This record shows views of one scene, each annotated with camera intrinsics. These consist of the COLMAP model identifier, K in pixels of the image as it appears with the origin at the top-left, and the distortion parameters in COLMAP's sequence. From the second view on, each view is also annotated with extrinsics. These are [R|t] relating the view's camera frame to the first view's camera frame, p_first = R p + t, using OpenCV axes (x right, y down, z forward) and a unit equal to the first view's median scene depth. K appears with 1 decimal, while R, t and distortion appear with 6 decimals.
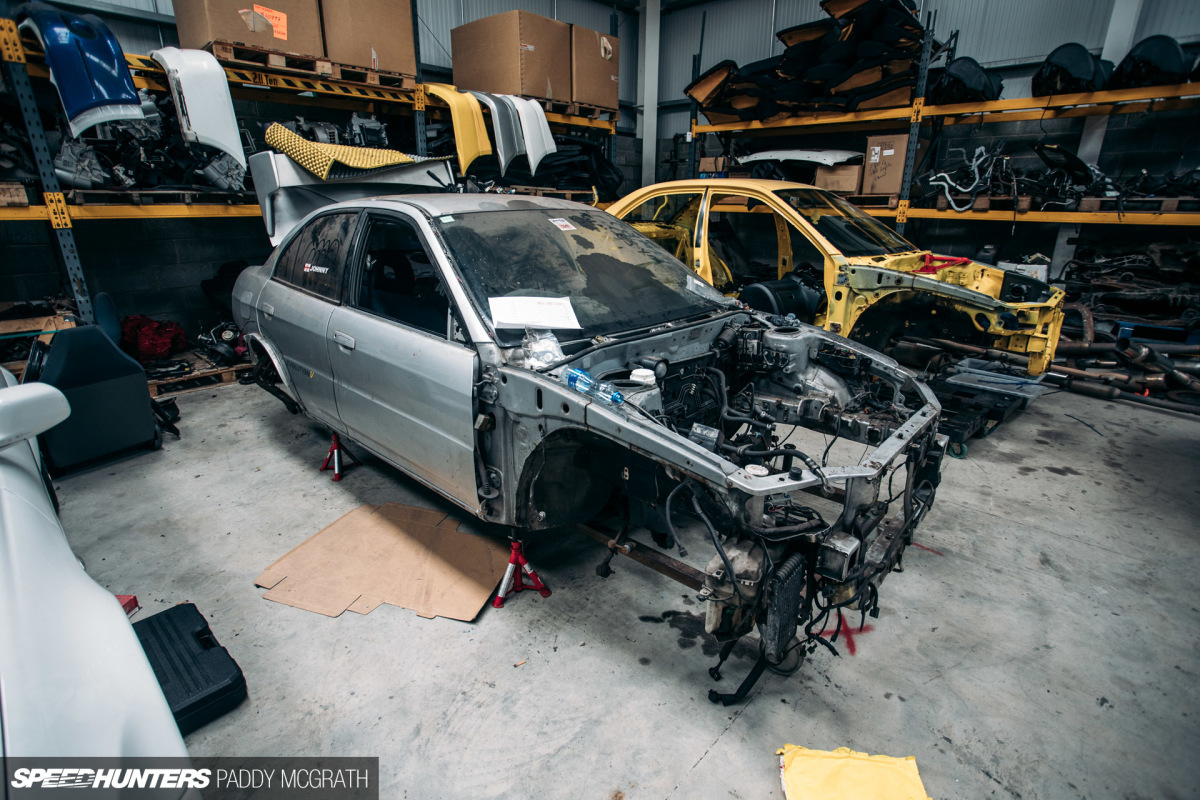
lens RADIAL K [[579.5, 0, 600.0], [0, 579.5, 400.0], [0, 0, 1]] dist [-0.062621, 0.026418]
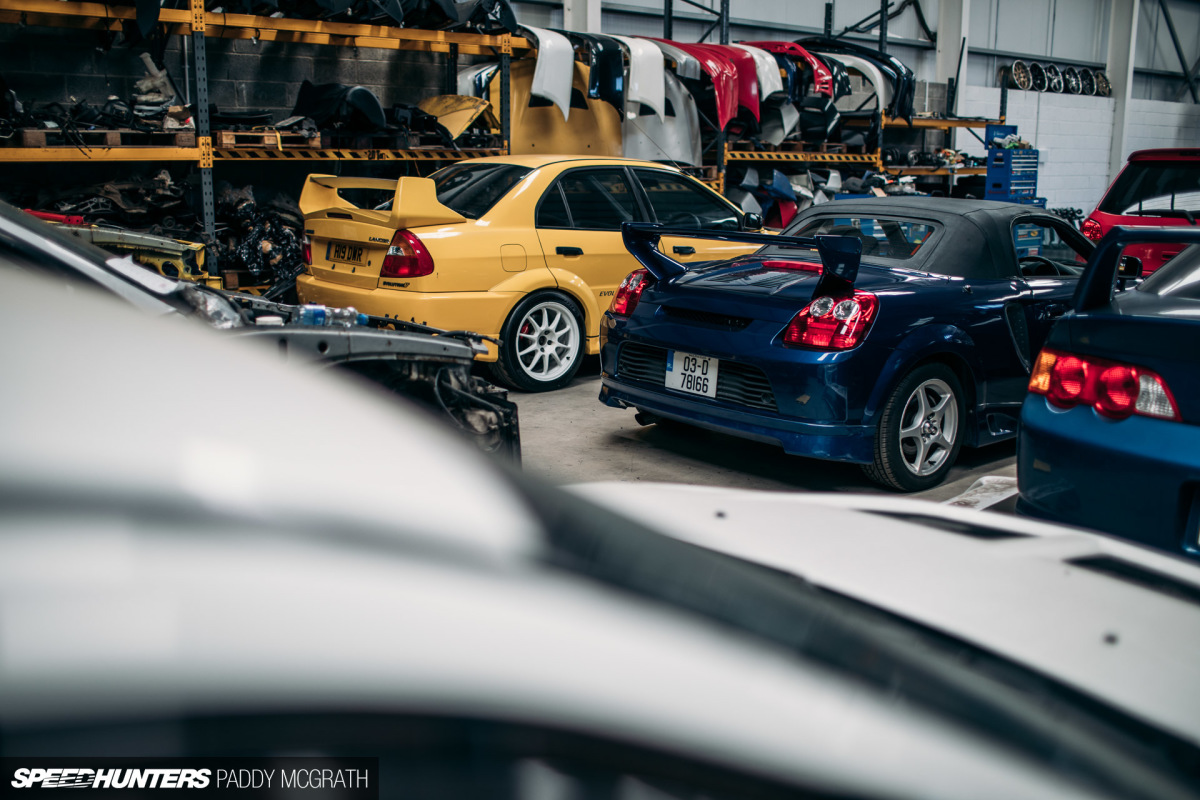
lens RADIAL K [[1151.3, 0, 600.0], [0, 1151.3, 400.0], [0, 0, 1]] dist [-0.098486, 0.135546]
pose [[0.122792, -0.212848, 0.969339, -0.619853], [0.319069, 0.933342, 0.164525, -0.022781], [-0.939743, 0.289083, 0.182520, 0.096088]]
